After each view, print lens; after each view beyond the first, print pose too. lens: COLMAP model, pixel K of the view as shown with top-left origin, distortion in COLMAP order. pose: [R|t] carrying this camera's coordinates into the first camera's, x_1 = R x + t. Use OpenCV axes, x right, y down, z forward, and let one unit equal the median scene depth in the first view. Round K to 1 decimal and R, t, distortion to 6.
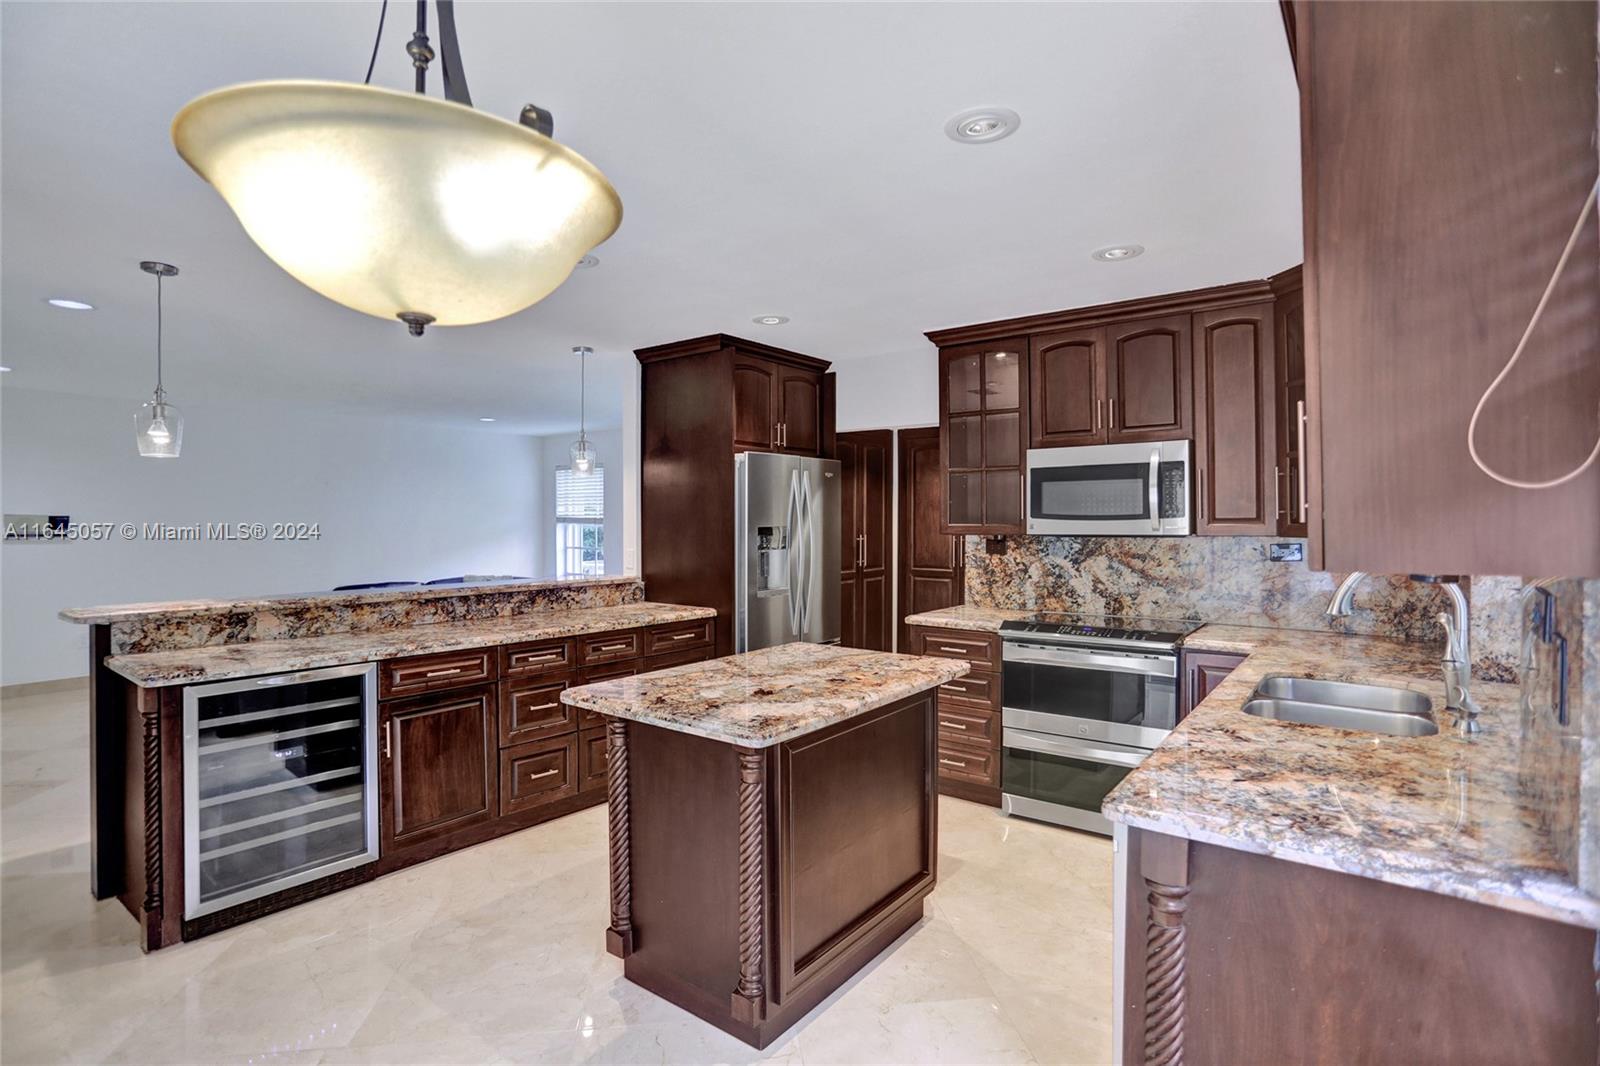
lens RADIAL K [[789.1, 0, 794.8], [0, 789.1, 524.8], [0, 0, 1]] dist [-0.060174, 0.036256]
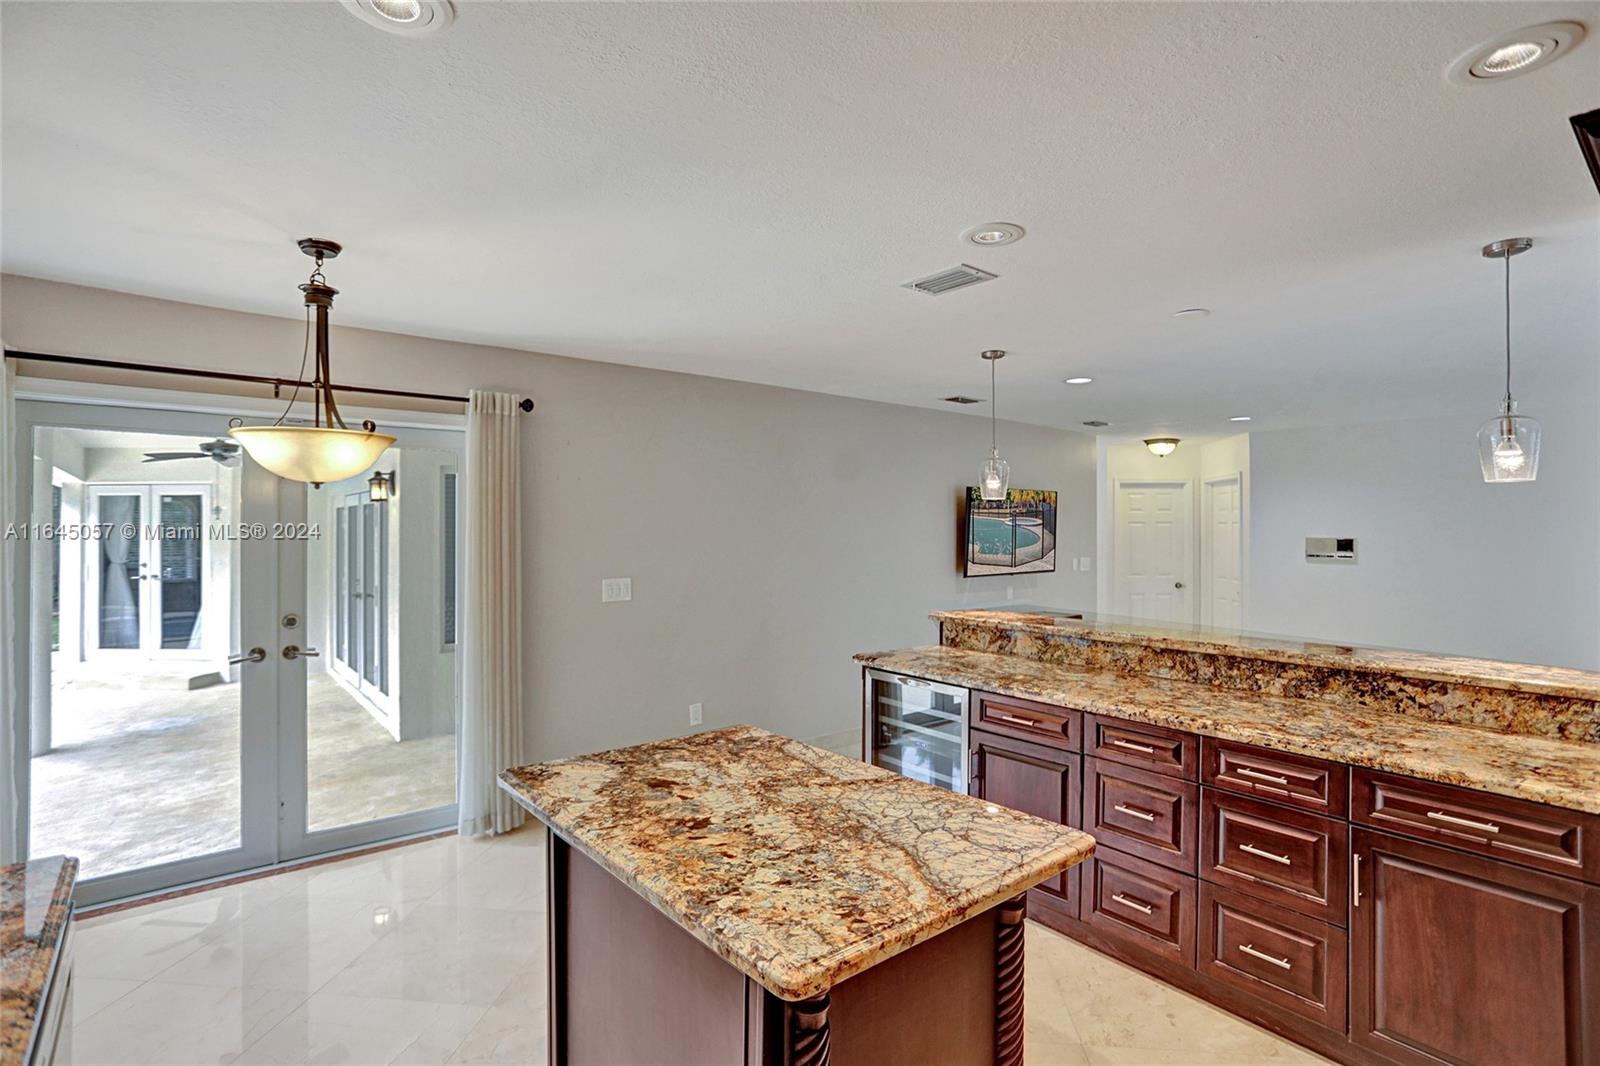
lens RADIAL K [[789.1, 0, 794.8], [0, 789.1, 524.8], [0, 0, 1]] dist [-0.060174, 0.036256]
pose [[-0.222736, -0.005882, -0.974861, 0.425276], [-0.009684, 0.999946, -0.003821, -0.030412], [0.974831, 0.008589, -0.222781, 0.777085]]
